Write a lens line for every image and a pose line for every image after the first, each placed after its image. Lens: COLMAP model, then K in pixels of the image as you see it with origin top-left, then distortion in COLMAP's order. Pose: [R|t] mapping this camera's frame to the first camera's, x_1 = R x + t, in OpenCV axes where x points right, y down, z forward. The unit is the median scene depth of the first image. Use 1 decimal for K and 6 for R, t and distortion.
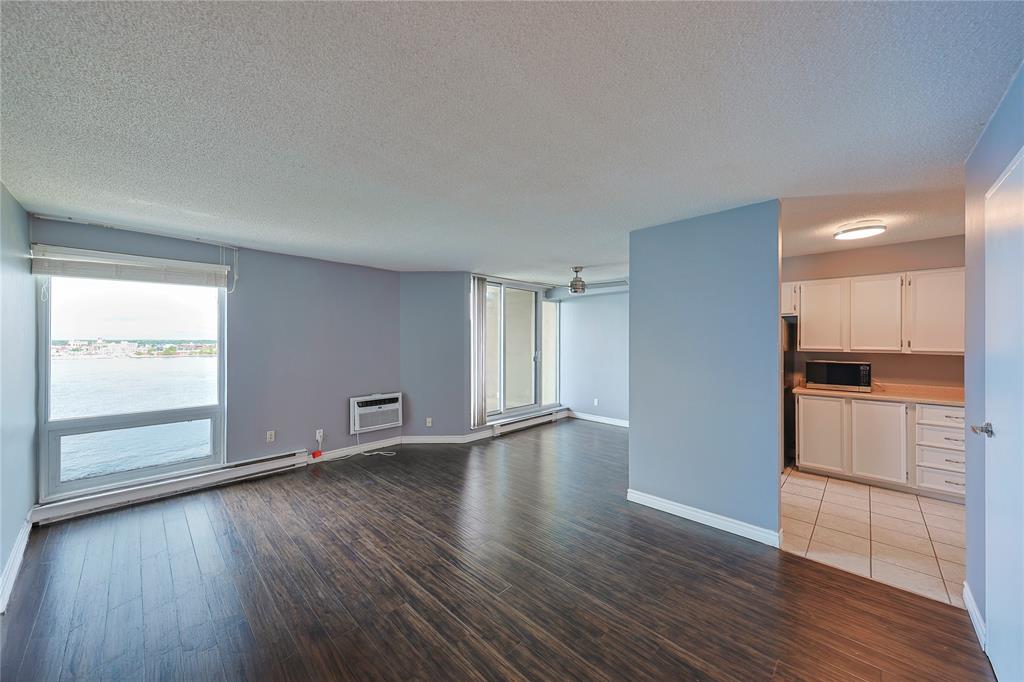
lens RADIAL K [[362.3, 0, 504.3], [0, 362.3, 339.3], [0, 0, 1]] dist [0.006624, -0.000231]
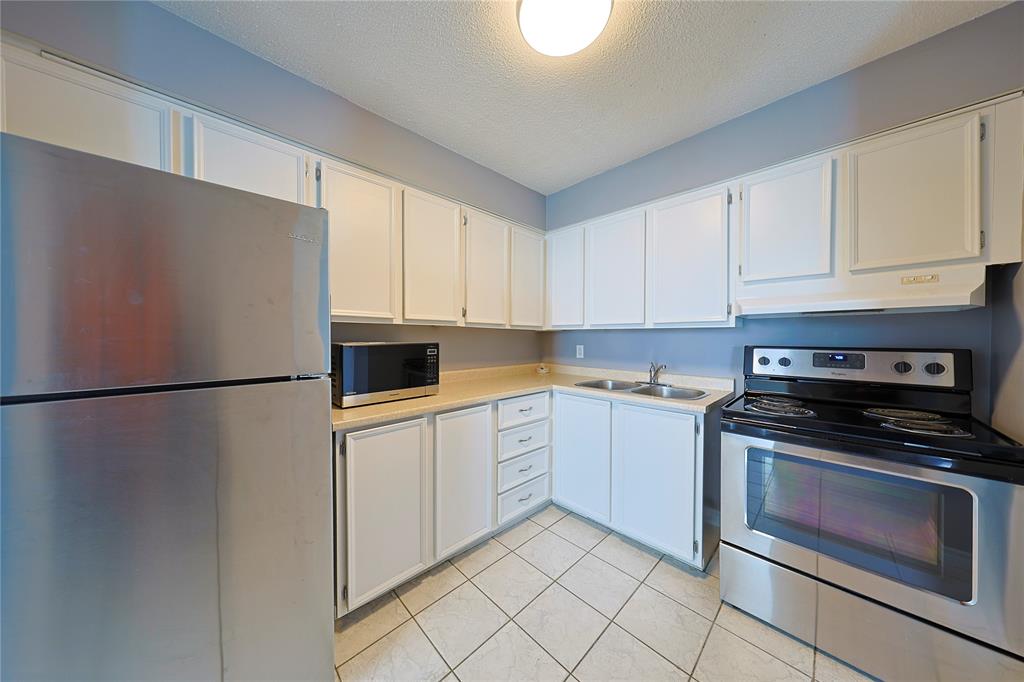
lens RADIAL K [[308.9, 0, 506.5], [0, 308.9, 339.3], [0, 0, 1]] dist [-0.000154, -0.000070]
pose [[0.029026, -0.012092, 0.999506, 0.493700], [-0.006414, 0.999904, 0.012283, 0.050654], [-0.999558, -0.006767, 0.028946, 0.826917]]
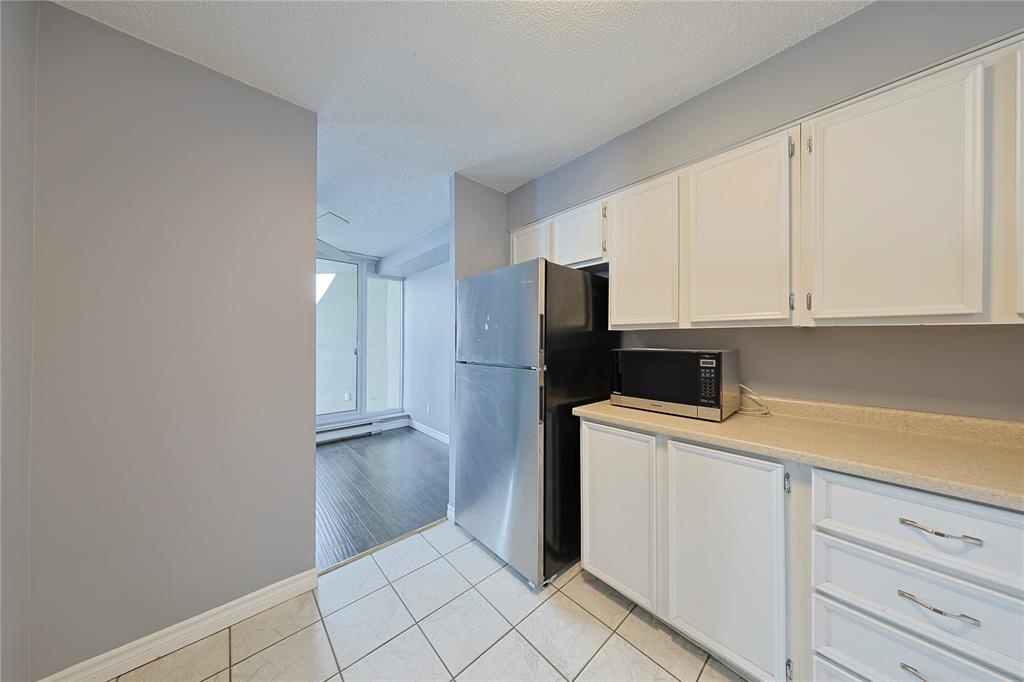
lens RADIAL K [[308.9, 0, 509.0], [0, 308.9, 338.7], [0, 0, 1]] dist [-0.000154, -0.000070]
pose [[0.998723, 0.000610, -0.050517, 0.735143], [-0.000884, 0.999985, -0.005397, 0.049859], [0.050513, 0.005434, 0.998709, 0.596628]]
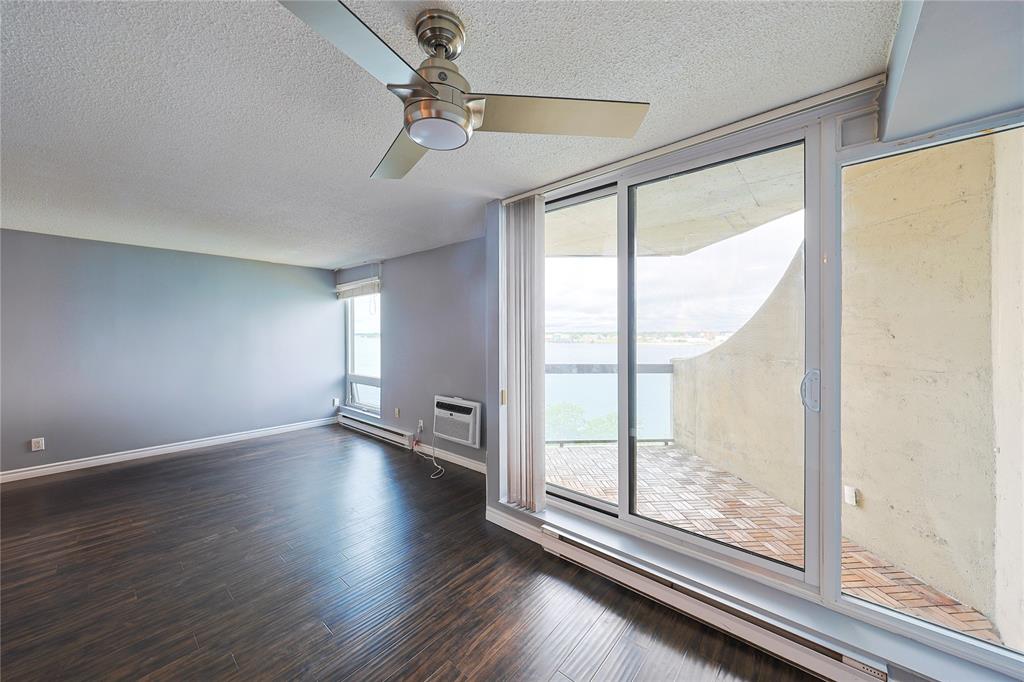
lens RADIAL K [[362.3, 0, 507.7], [0, 362.3, 332.0], [0, 0, 1]] dist [0.006624, -0.000231]
pose [[0.065007, -0.001843, -0.997883, 0.561292], [0.007742, 0.999969, -0.001342, 0.008250], [0.997855, -0.007638, 0.065019, 1.283747]]
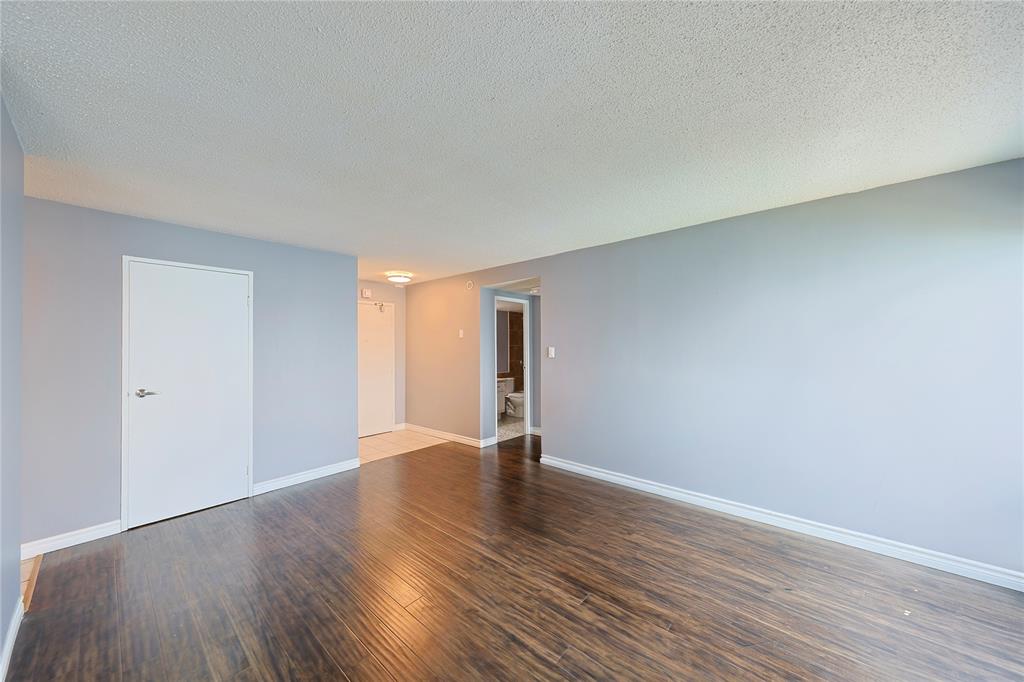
lens RADIAL K [[362.3, 0, 499.7], [0, 362.3, 334.5], [0, 0, 1]] dist [0.006624, -0.000231]
pose [[-0.998379, 0.005624, -0.056640, -0.123812], [0.007762, 0.999263, -0.037592, 0.015625], [0.056386, -0.037971, -0.997687, 1.153578]]
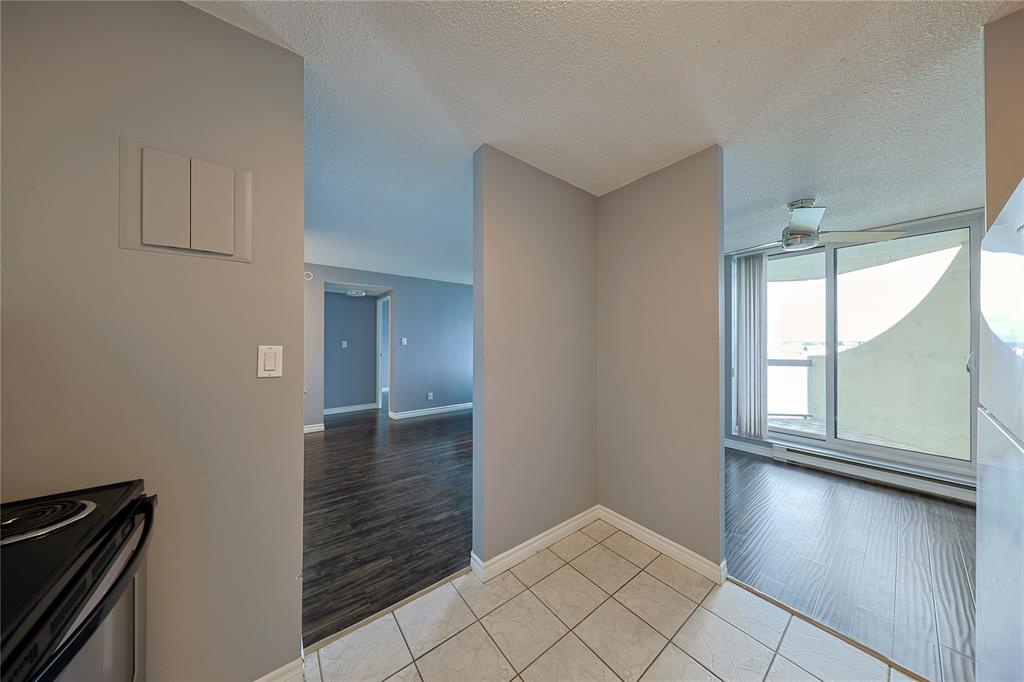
lens RADIAL K [[308.9, 0, 522.2], [0, 308.9, 339.7], [0, 0, 1]] dist [-0.000154, -0.000070]
pose [[-0.106697, 0.002131, -0.994289, 0.922346], [0.003409, 0.999993, 0.001777, 0.020966], [0.994286, -0.003200, -0.106704, 0.756046]]
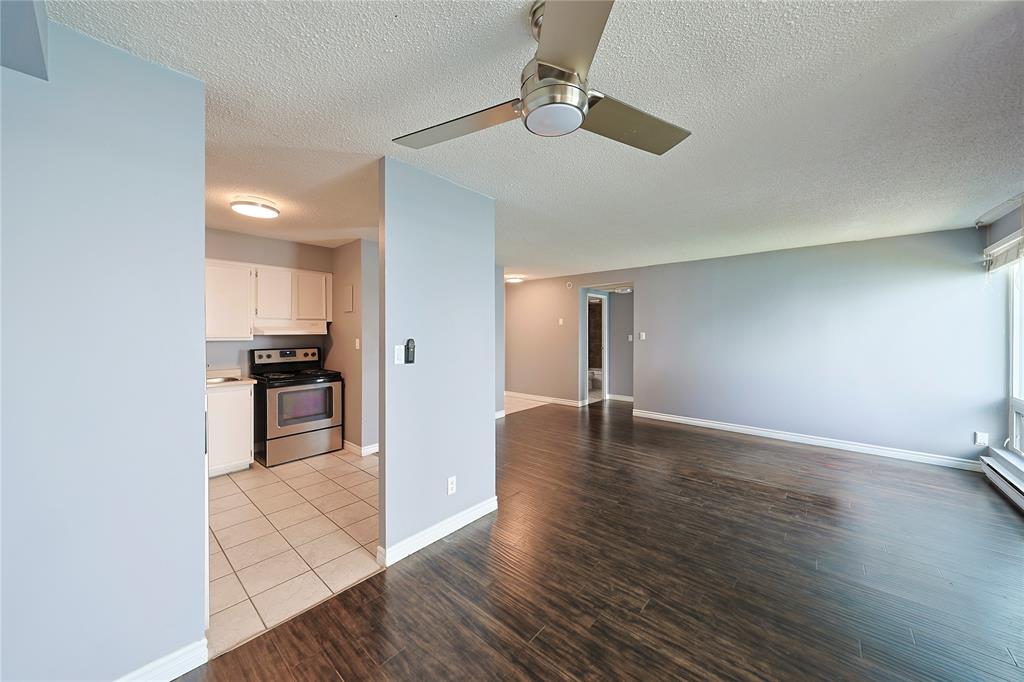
lens RADIAL K [[362.3, 0, 496.4], [0, 362.3, 333.6], [0, 0, 1]] dist [0.006624, -0.000231]
pose [[-0.999342, 0.001547, -0.036250, 0.305941], [0.001668, 0.999993, -0.003312, 0.022813], [0.036245, -0.003370, -0.999337, 1.546210]]
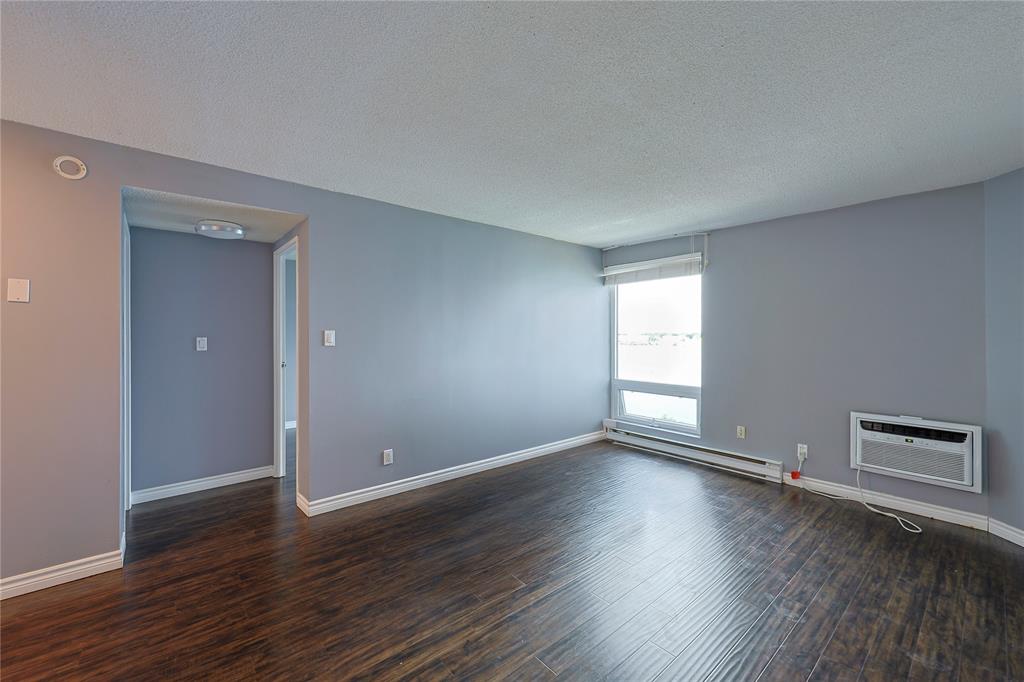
lens RADIAL K [[415.5, 0, 509.3], [0, 415.5, 335.5], [0, 0, 1]] dist [0.000378, -0.000764]
pose [[-0.081831, 0.005273, -0.996632, 0.418765], [0.005155, 0.999975, 0.004867, 0.021772], [0.996633, -0.004740, -0.081856, 0.516526]]
